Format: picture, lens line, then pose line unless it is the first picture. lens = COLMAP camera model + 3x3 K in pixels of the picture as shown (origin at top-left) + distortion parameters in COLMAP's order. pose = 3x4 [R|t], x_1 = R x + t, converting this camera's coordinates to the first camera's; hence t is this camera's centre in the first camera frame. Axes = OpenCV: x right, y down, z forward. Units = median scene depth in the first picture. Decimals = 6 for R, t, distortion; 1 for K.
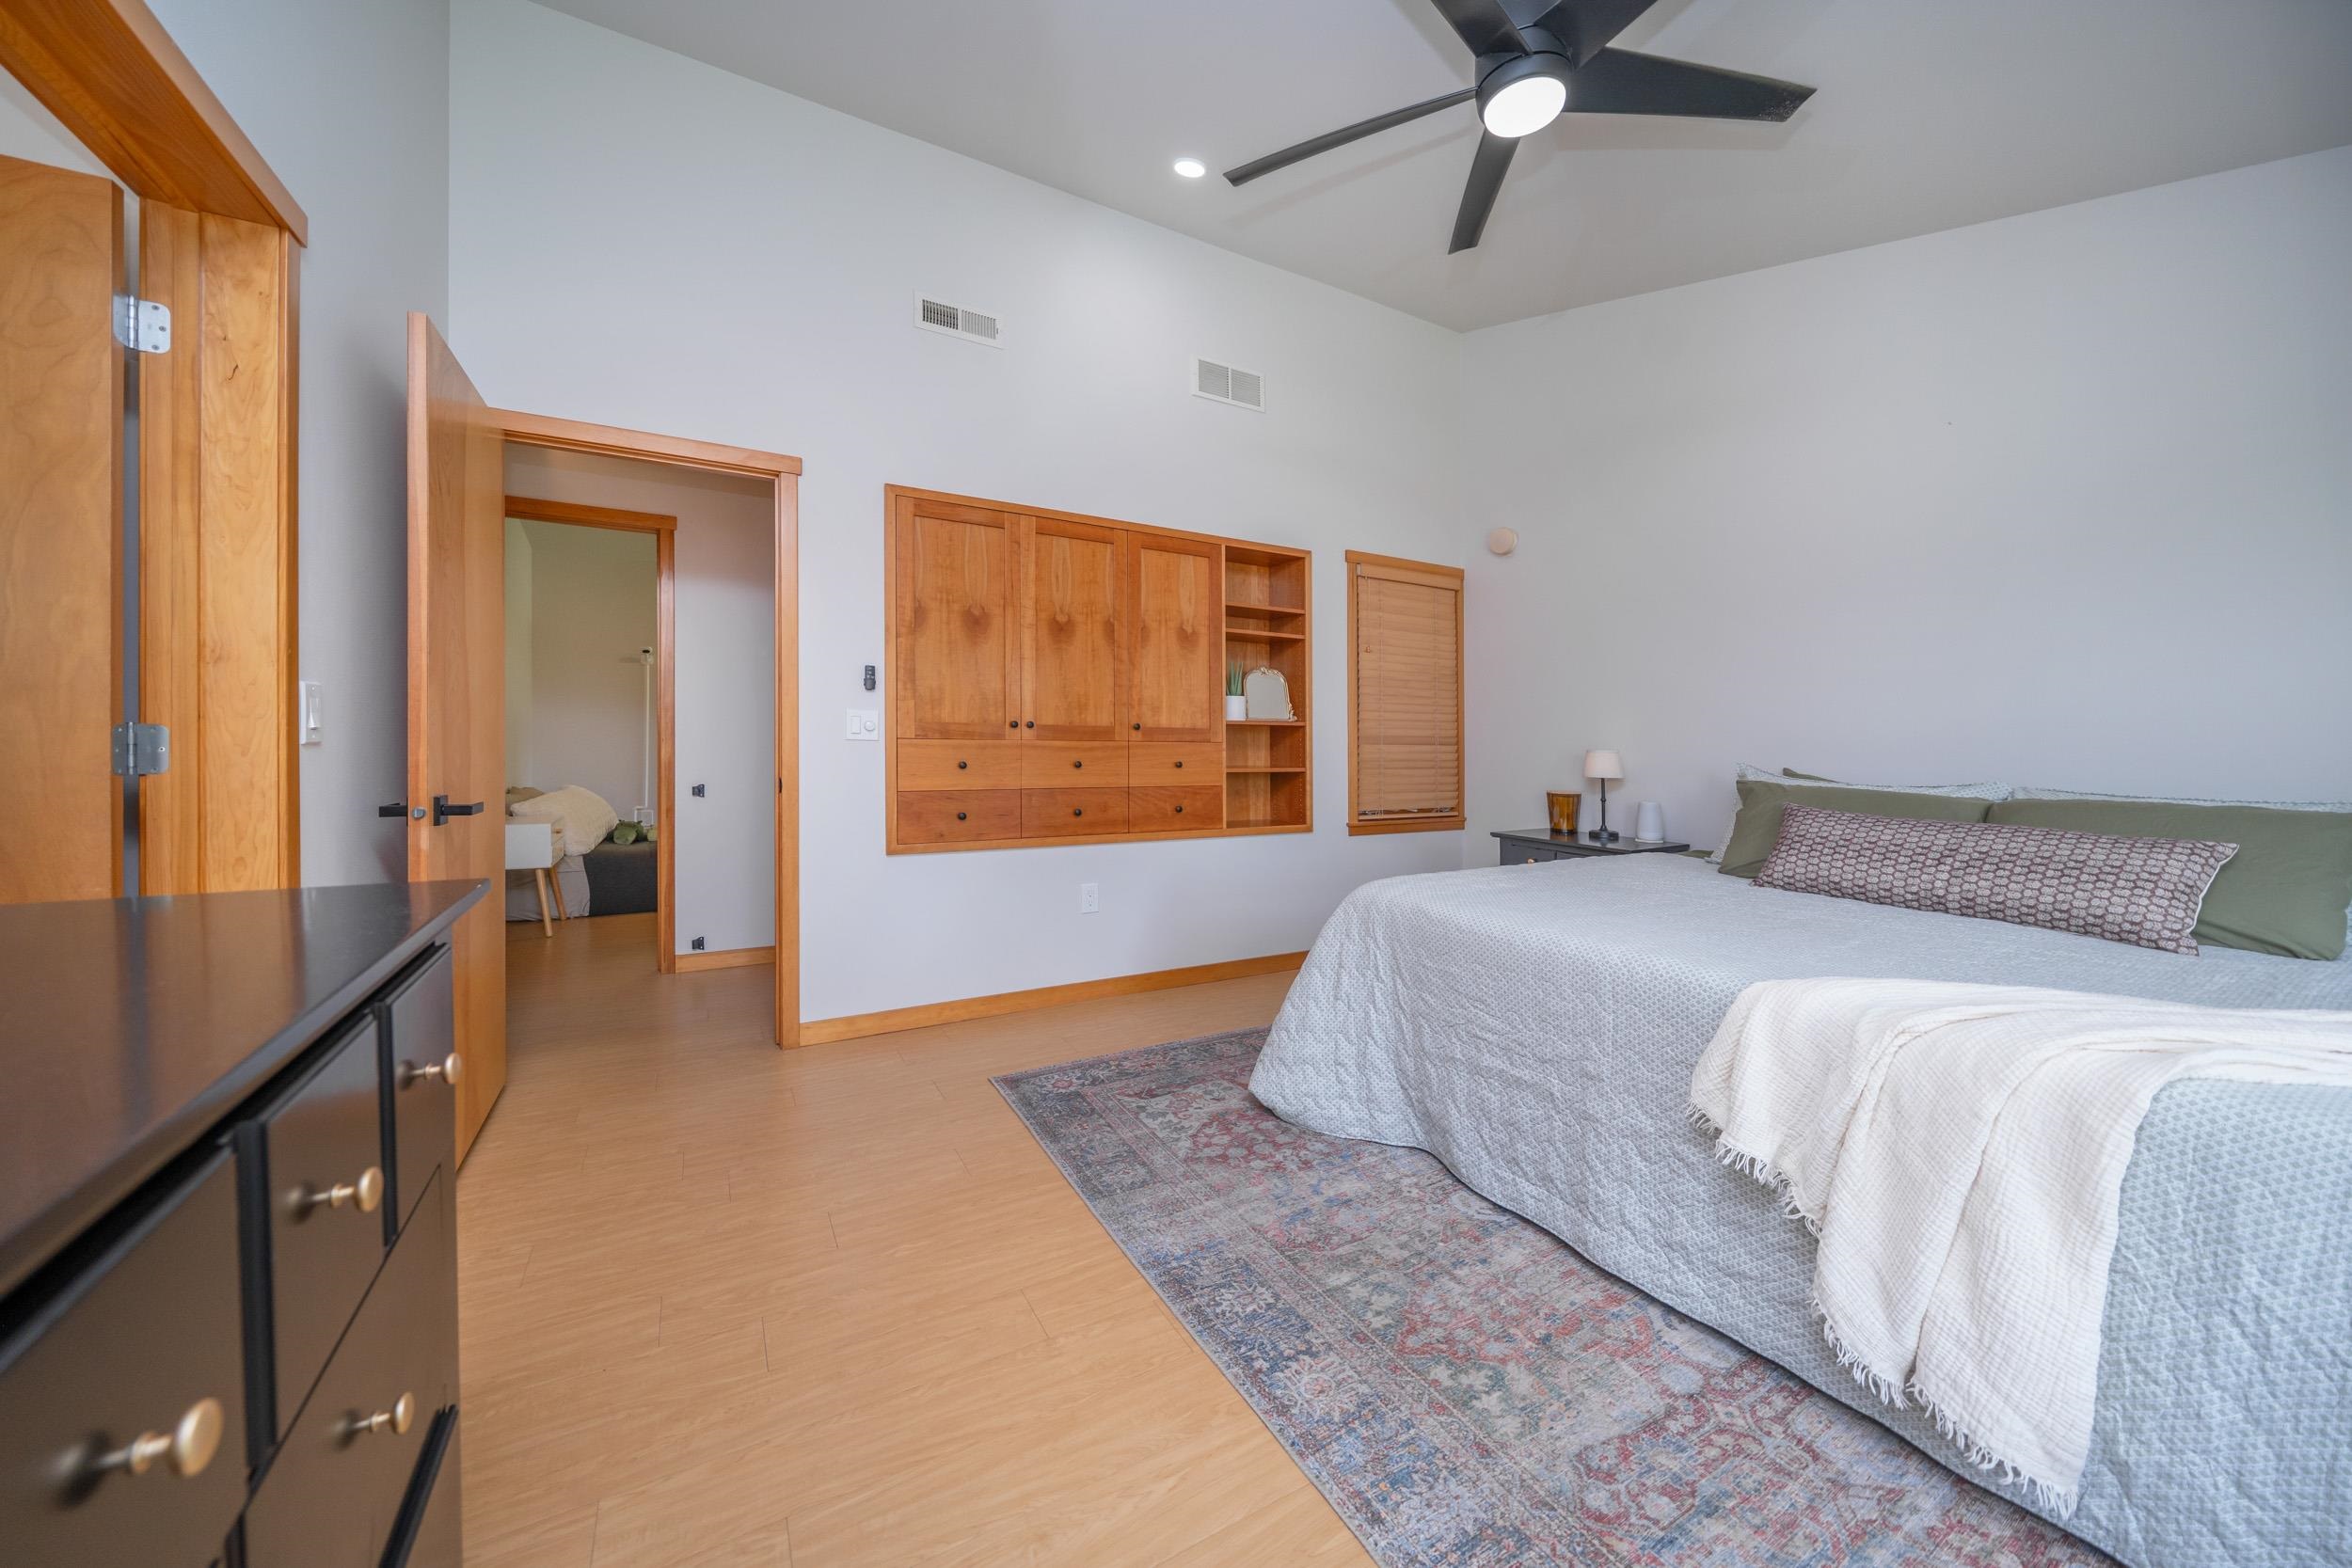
lens RADIAL K [[812.5, 0, 1180.1], [0, 812.5, 769.7], [0, 0, 1]] dist [-0.004961, 0.000052]
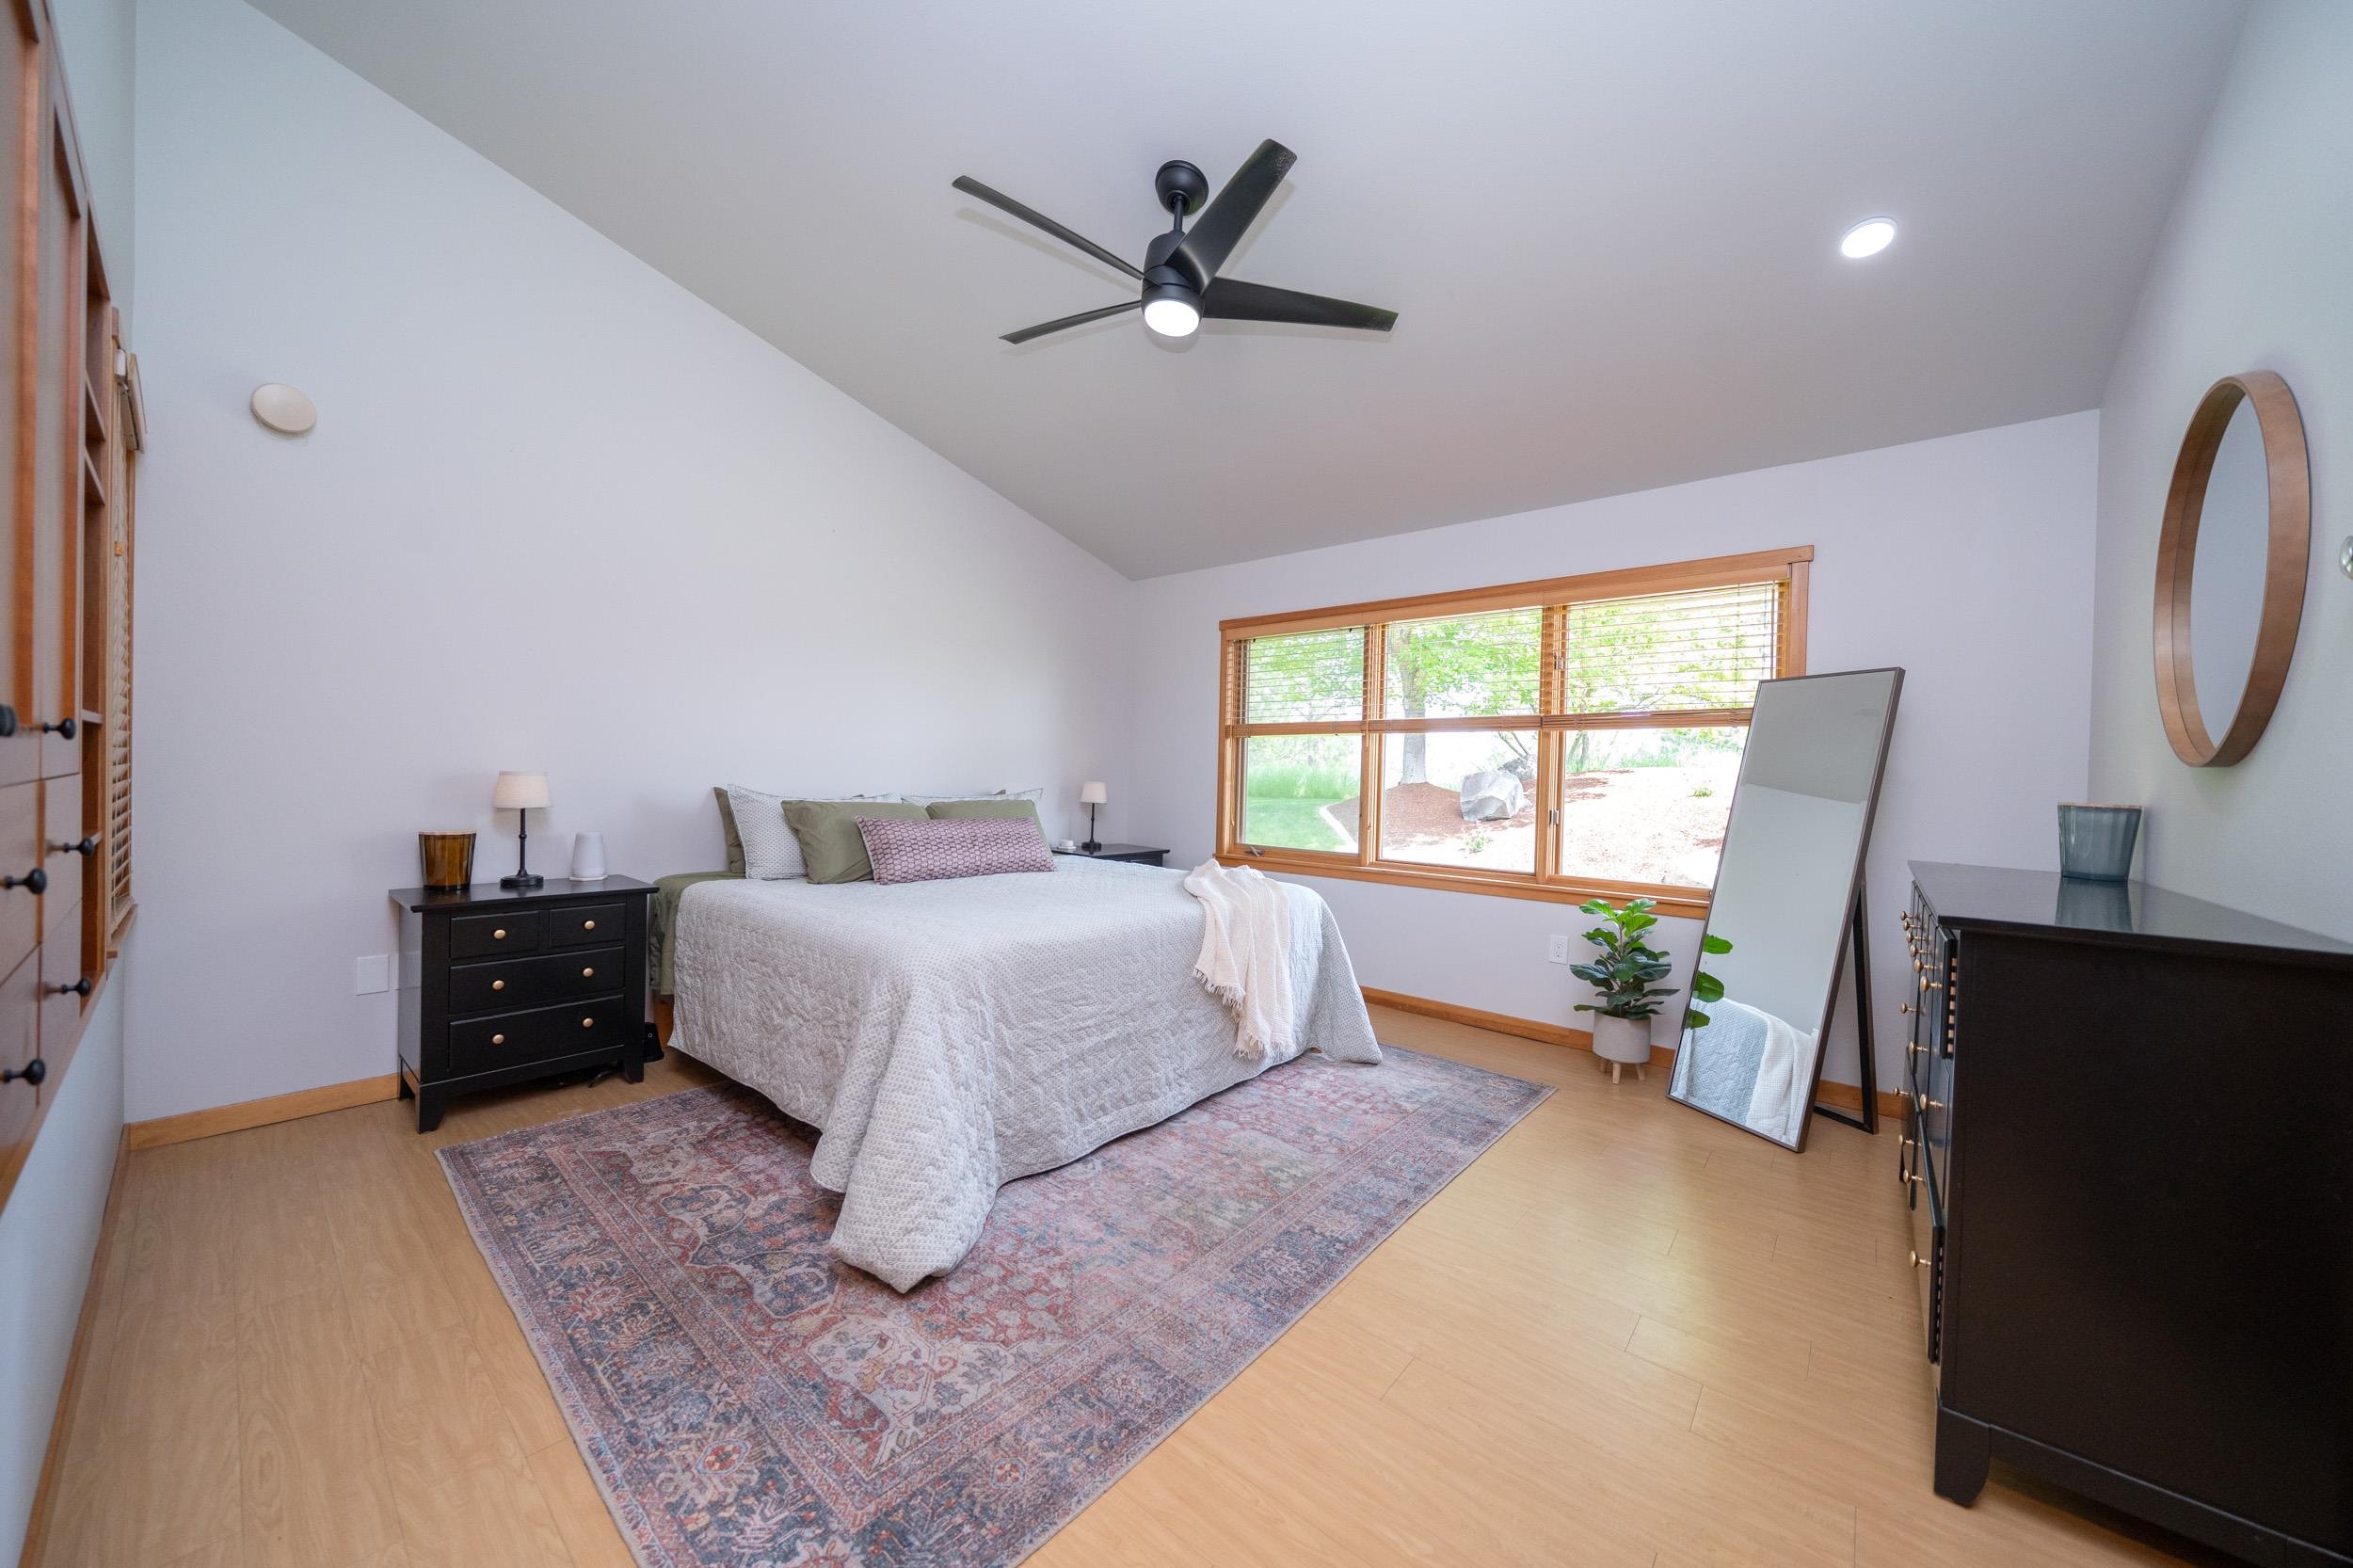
lens RADIAL K [[813.0, 0, 1194.0], [0, 813.0, 746.7], [0, 0, 1]] dist [-0.004961, 0.000052]
pose [[-0.332652, 0.003554, 0.943043, -0.738396], [0.005360, 0.999984, -0.001878, -0.076324], [-0.943034, 0.004430, -0.332666, 1.110465]]
